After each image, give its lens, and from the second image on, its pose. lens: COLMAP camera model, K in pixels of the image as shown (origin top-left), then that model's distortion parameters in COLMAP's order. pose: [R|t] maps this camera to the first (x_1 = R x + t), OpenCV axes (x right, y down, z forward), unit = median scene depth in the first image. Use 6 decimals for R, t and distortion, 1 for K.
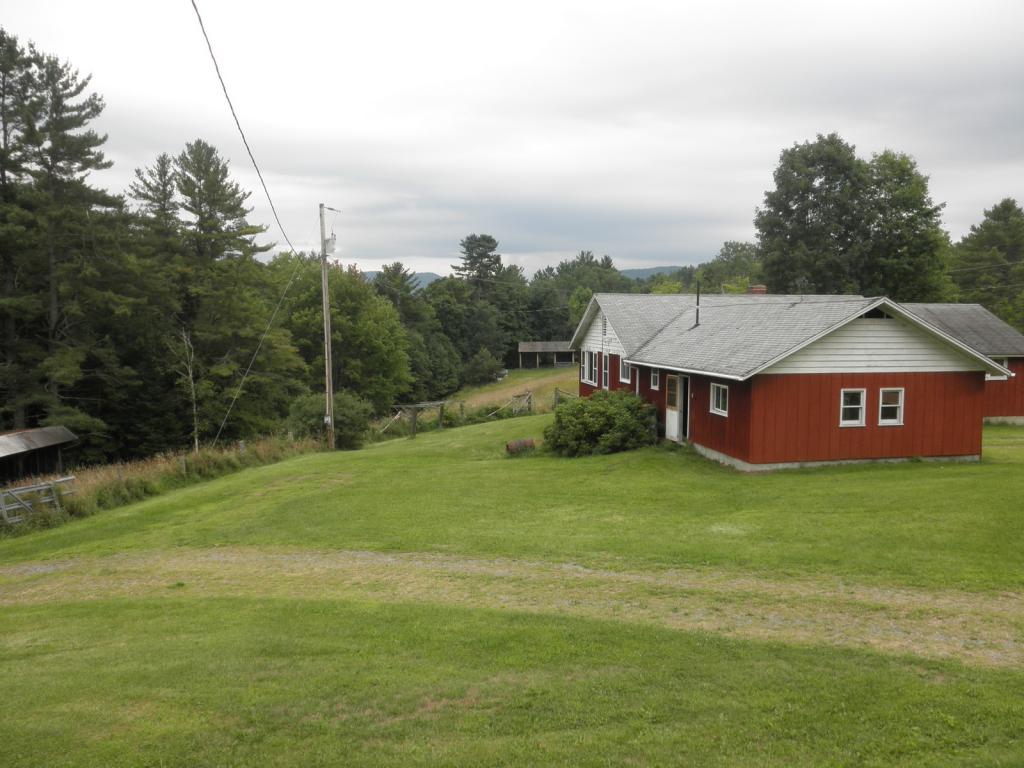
lens RADIAL K [[837.0, 0, 512.0], [0, 837.0, 384.0], [0, 0, 1]] dist [-0.042585, 0.007084]
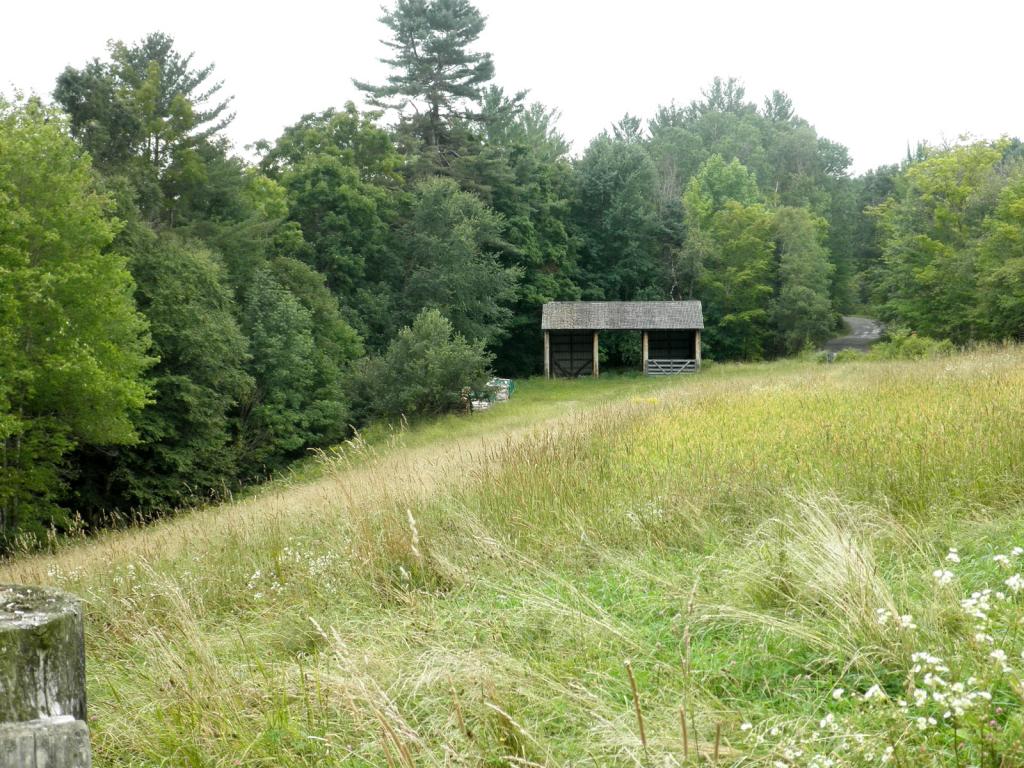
lens RADIAL K [[1852.1, 0, 512.0], [0, 1852.1, 384.0], [0, 0, 1]] dist [0.002991, 0.021554]
pose [[0.999794, 0.012106, -0.016297, 0.008594], [-0.012423, 0.999733, -0.019495, 0.000176], [0.016057, 0.019694, 0.999677, 0.227755]]
